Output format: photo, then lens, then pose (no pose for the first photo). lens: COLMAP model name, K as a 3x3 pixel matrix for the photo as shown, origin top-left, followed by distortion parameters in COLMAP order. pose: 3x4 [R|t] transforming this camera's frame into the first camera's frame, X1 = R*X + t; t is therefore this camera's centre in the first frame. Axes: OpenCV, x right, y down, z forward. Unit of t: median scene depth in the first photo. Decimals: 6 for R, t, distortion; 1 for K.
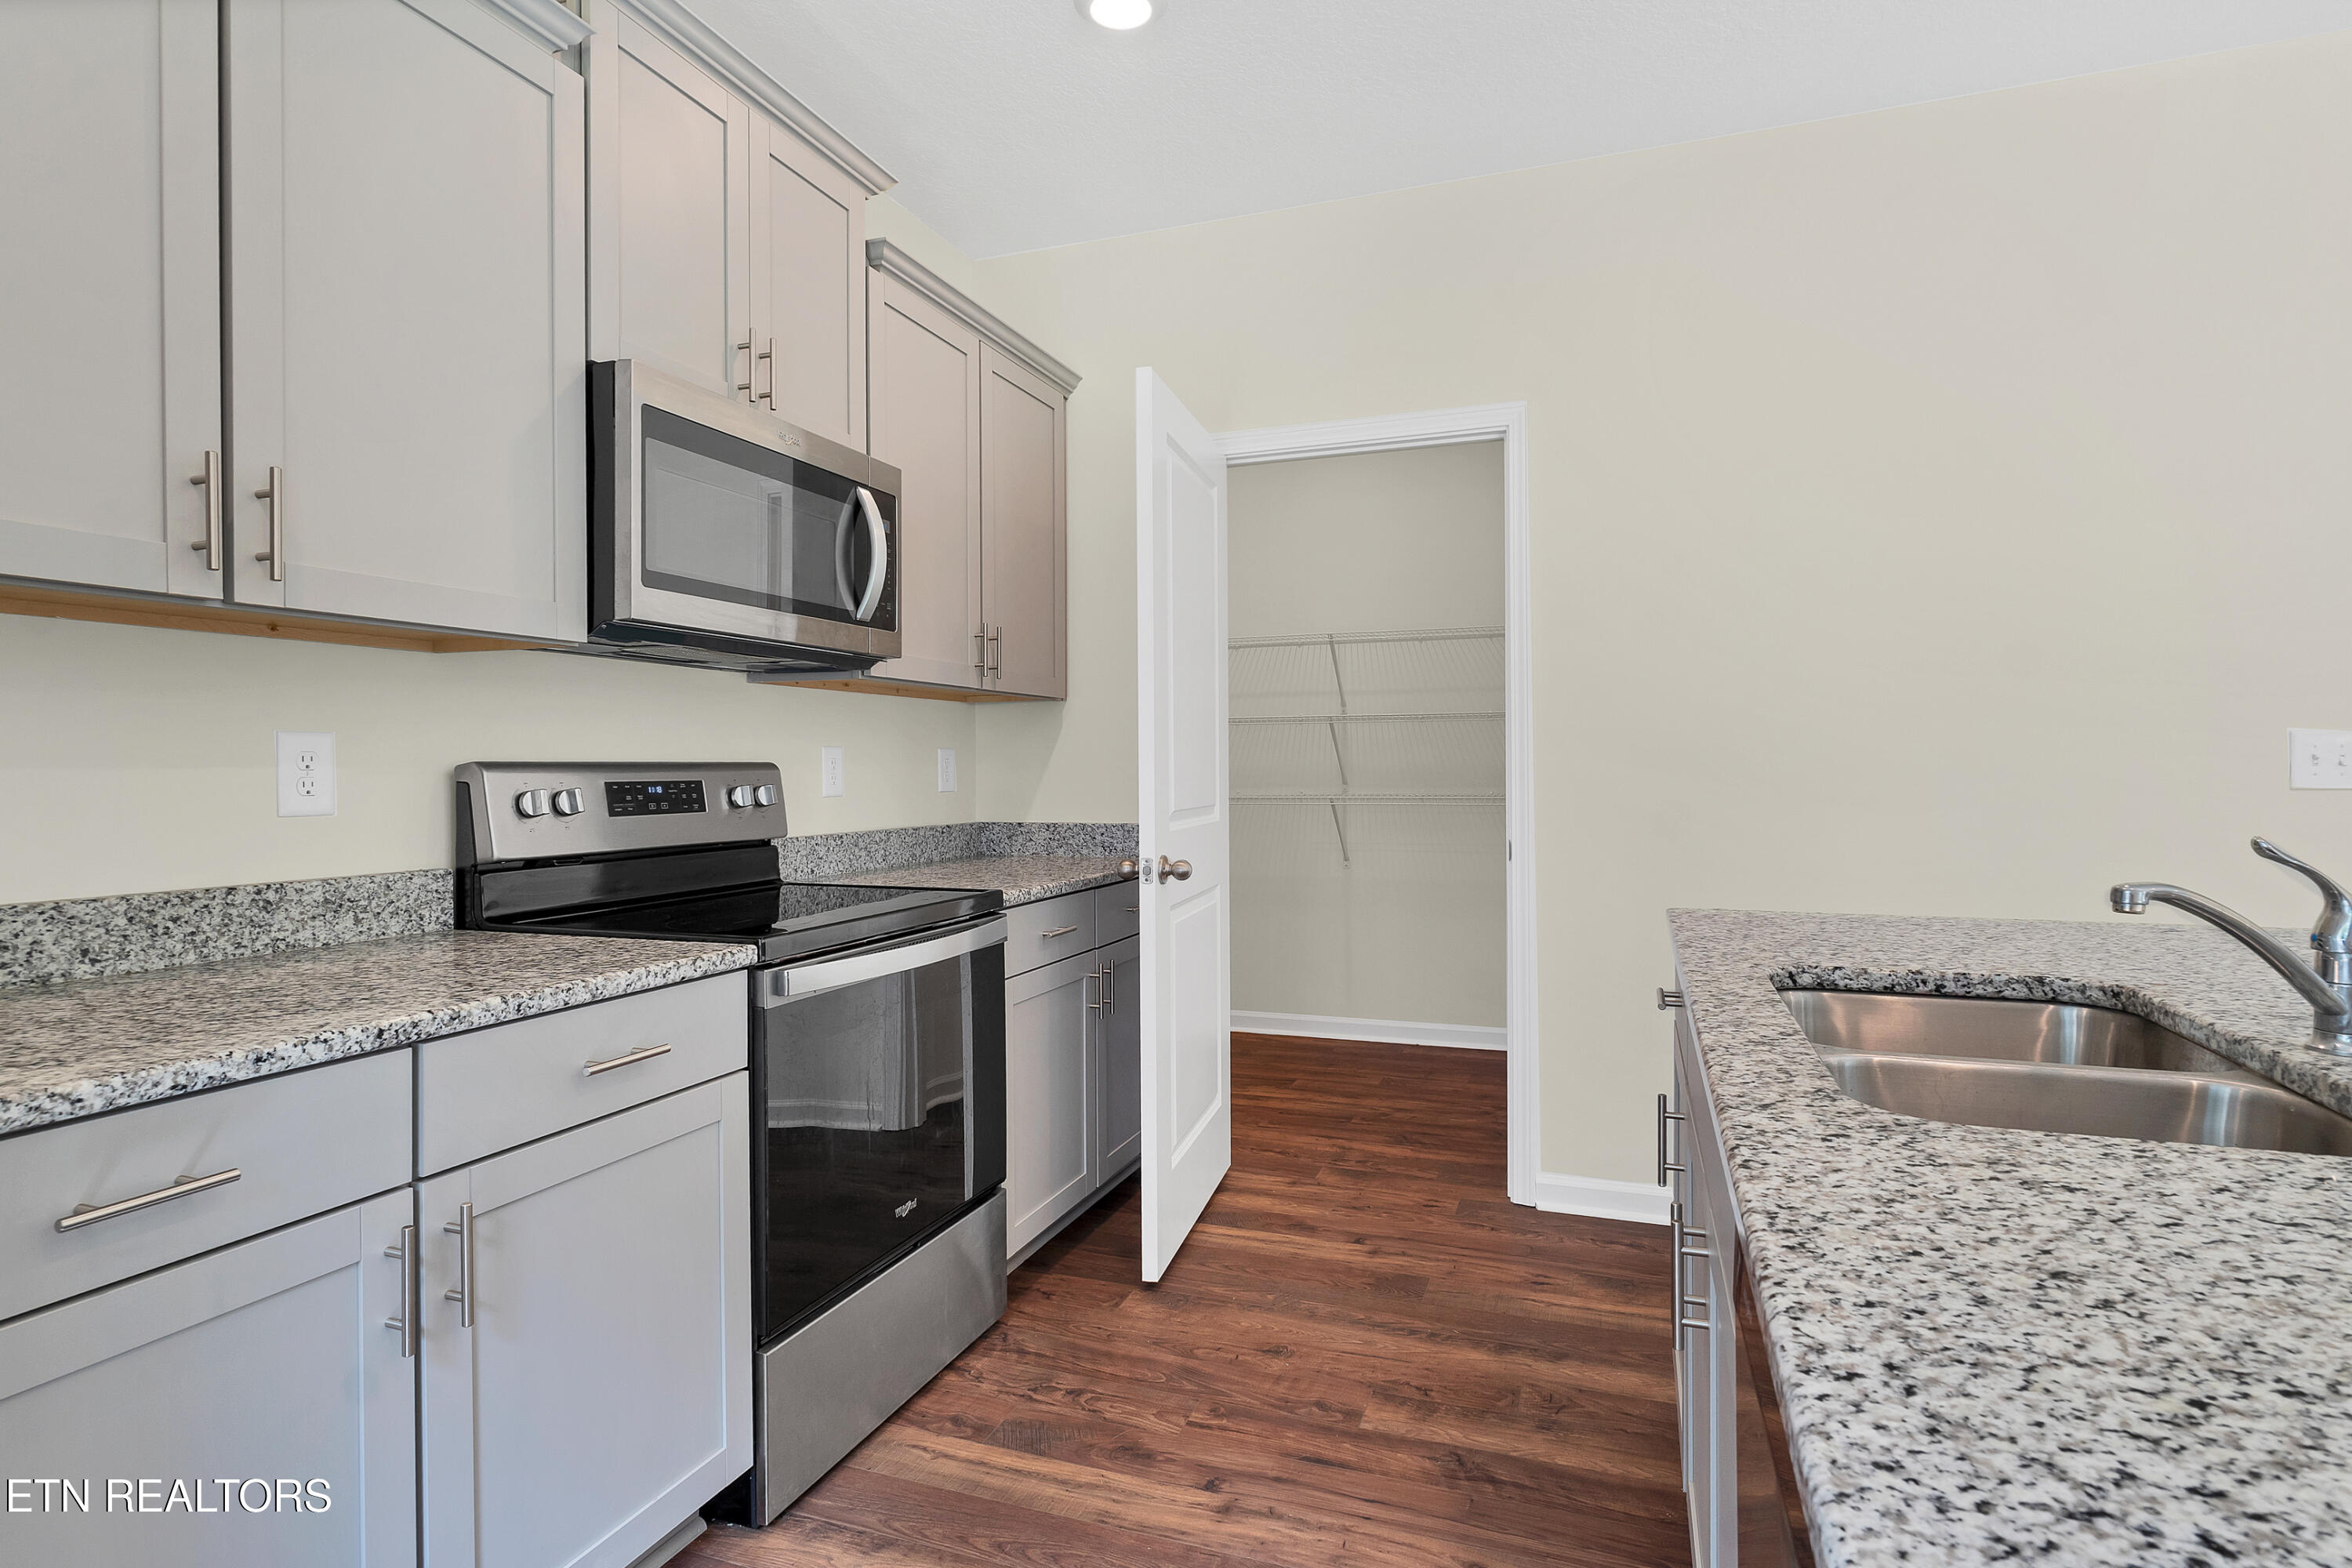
lens RADIAL K [[1203.7, 0, 1176.9], [0, 1203.7, 778.2], [0, 0, 1]] dist [-0.005335, -0.000394]
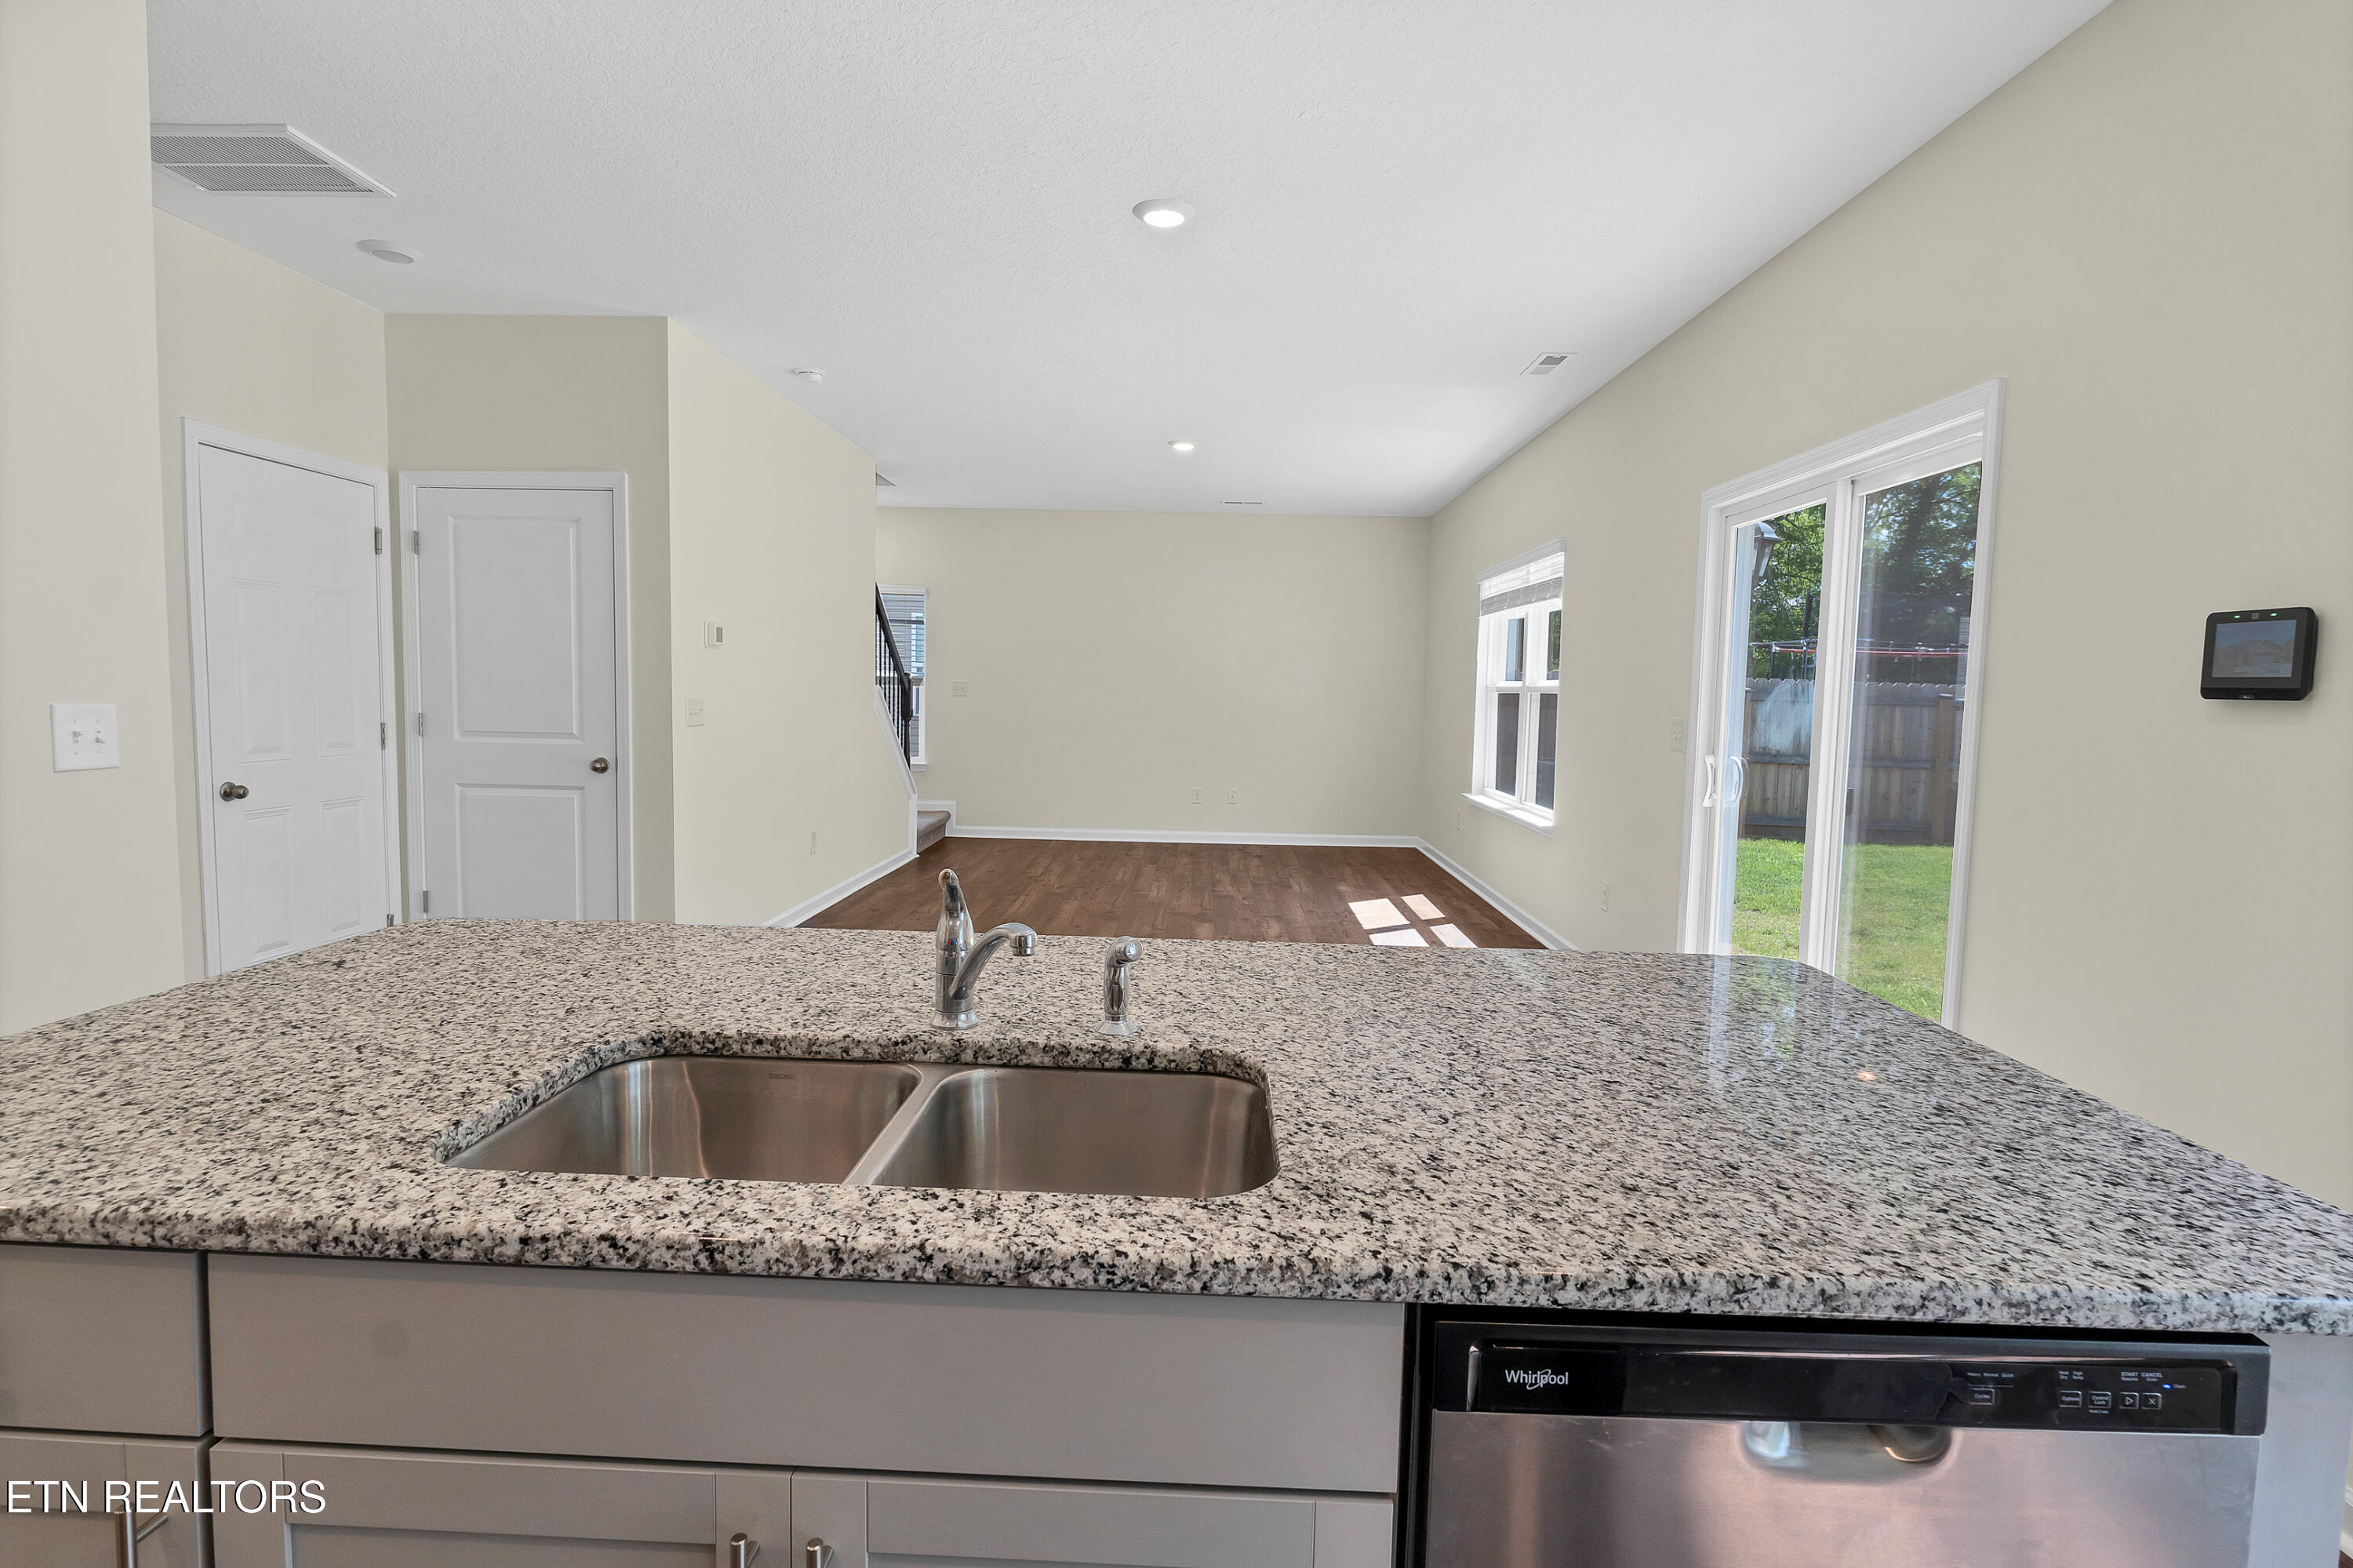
lens RADIAL K [[1161.2, 0, 1176.5], [0, 1161.2, 784.0], [0, 0, 1]] dist [-0.011599, -0.000142]
pose [[-0.320326, -0.074949, 0.944338, -0.146935], [-0.012085, 0.997107, 0.075038, -0.069820], [-0.947230, 0.012625, -0.320305, 0.632016]]
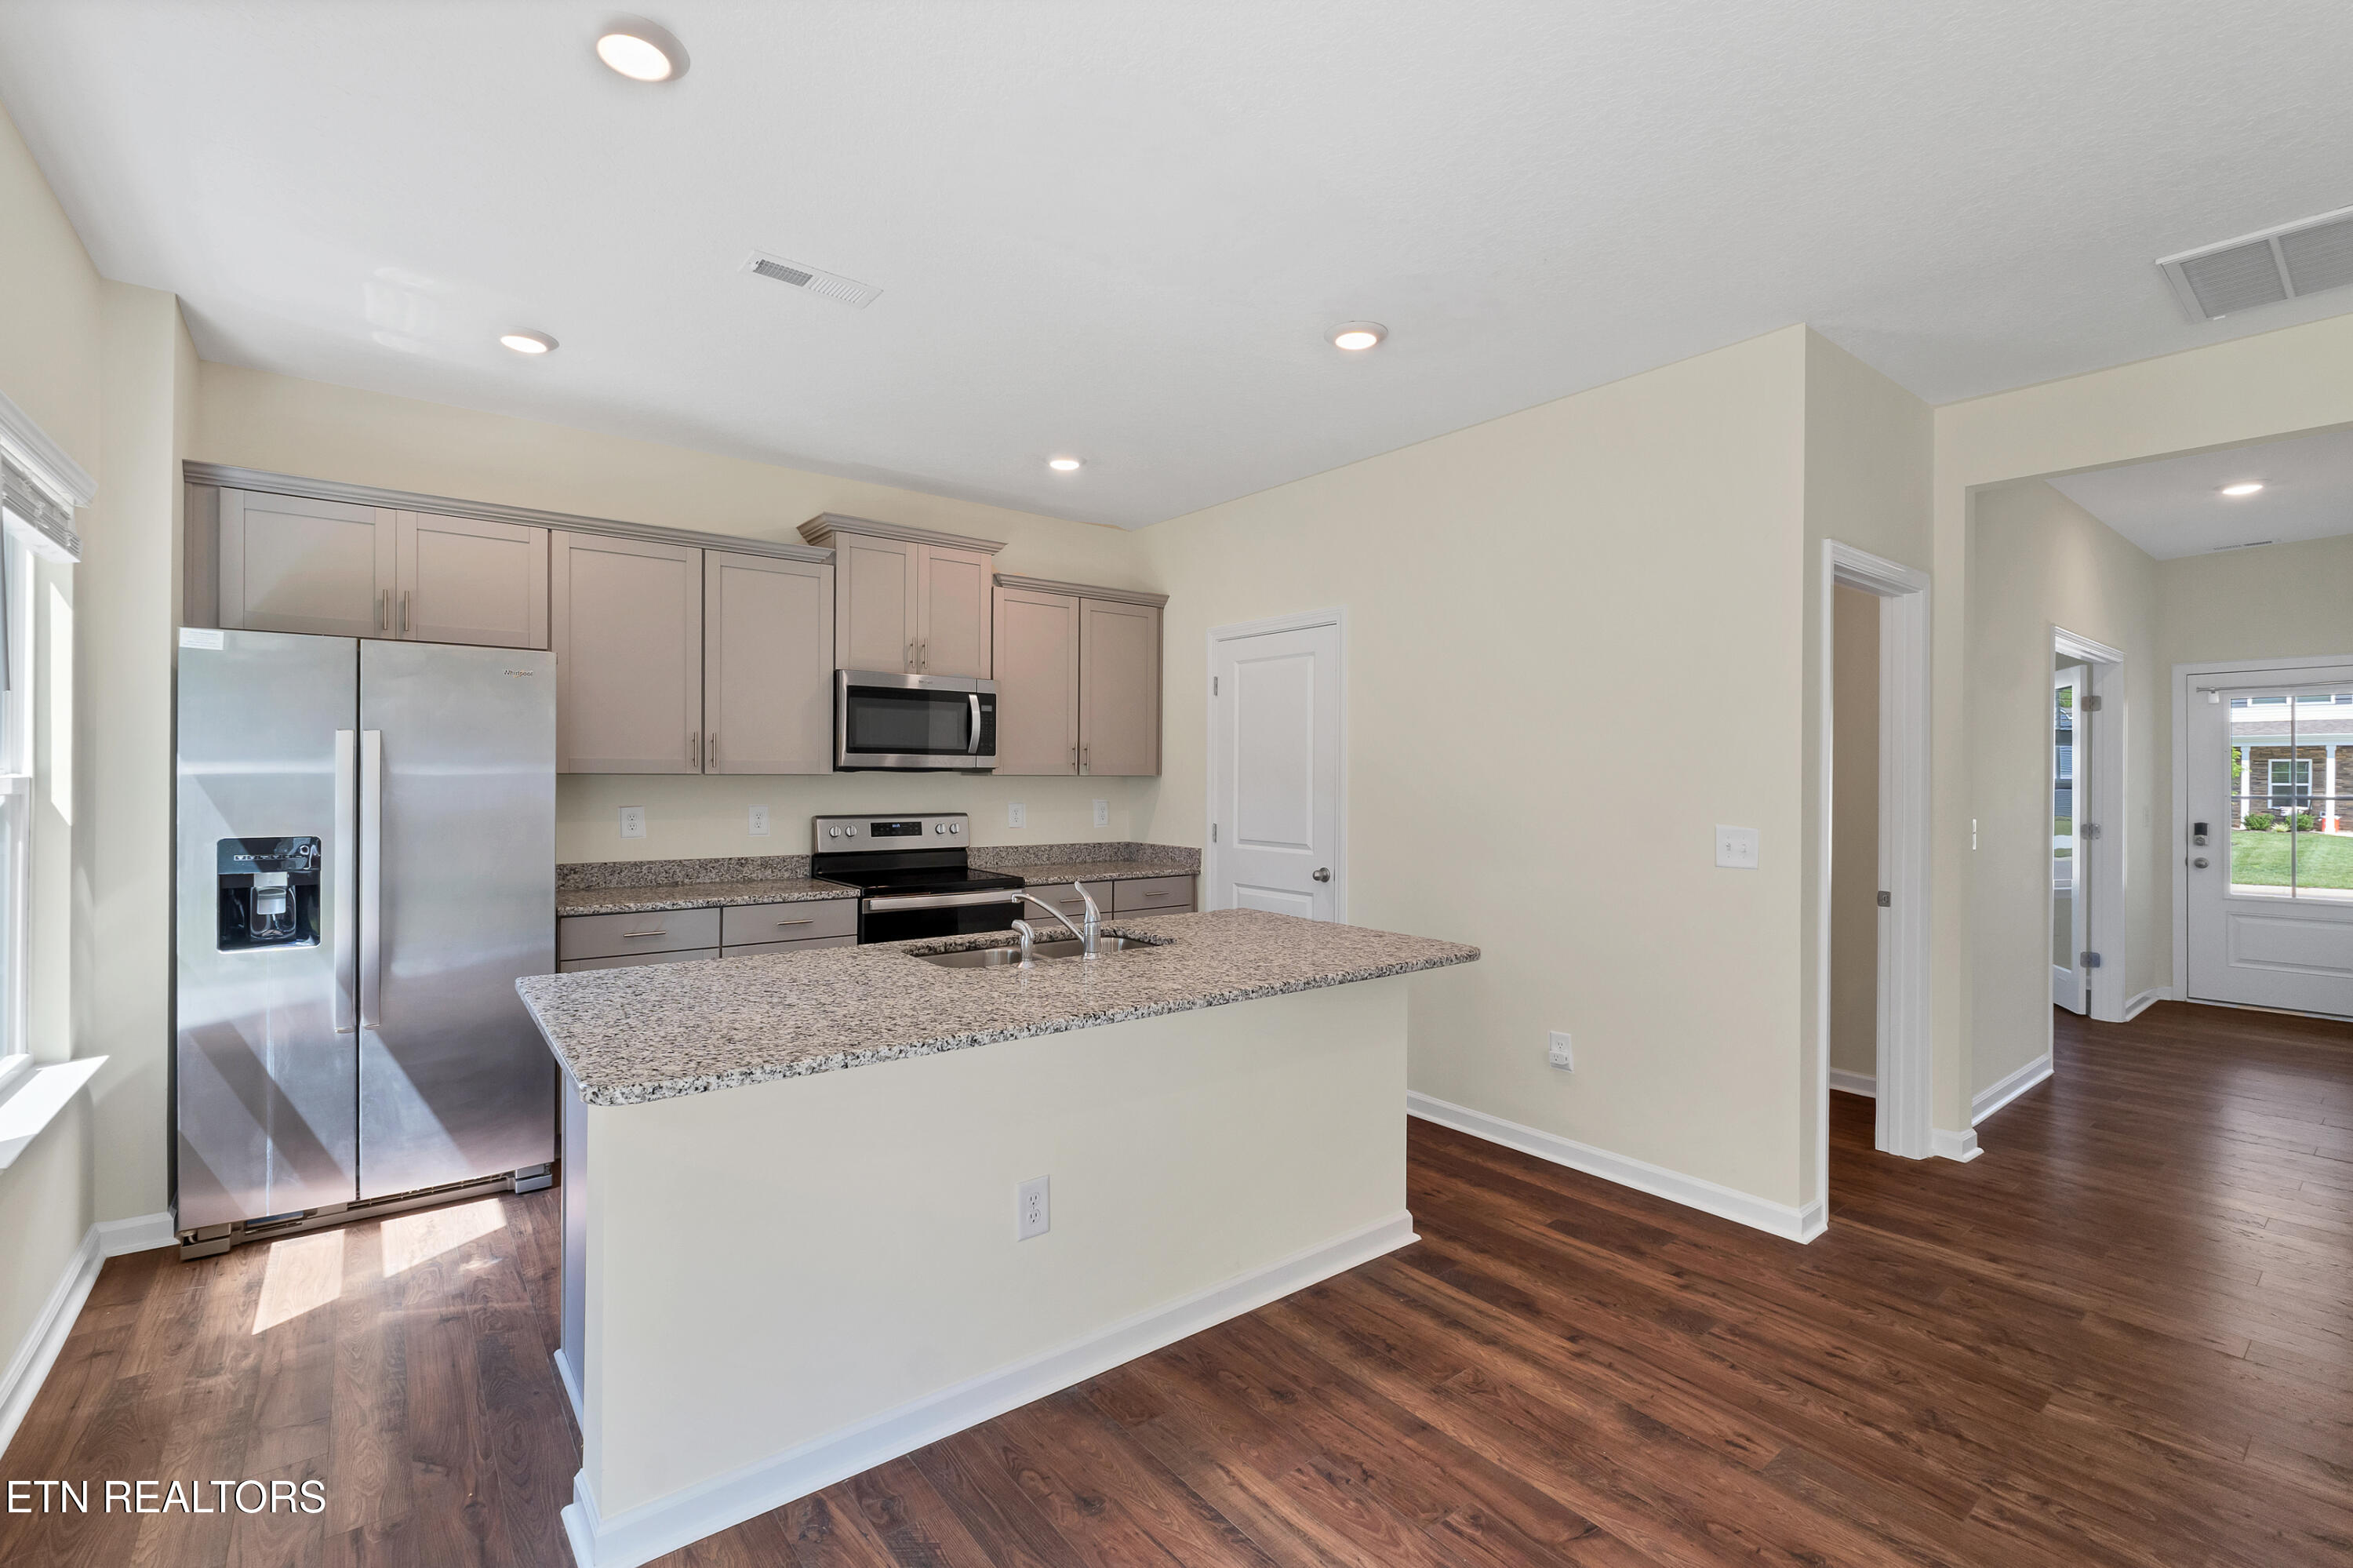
lens RADIAL K [[1045.1, 0, 1160.4], [0, 1045.1, 779.6], [0, 0, 1]] dist [-0.008296, -0.000016]
pose [[0.840903, 0.014680, -0.540987, 1.324603], [-0.016033, 0.999869, 0.002212, -0.111539], [0.540949, 0.006814, 0.841028, -0.544792]]
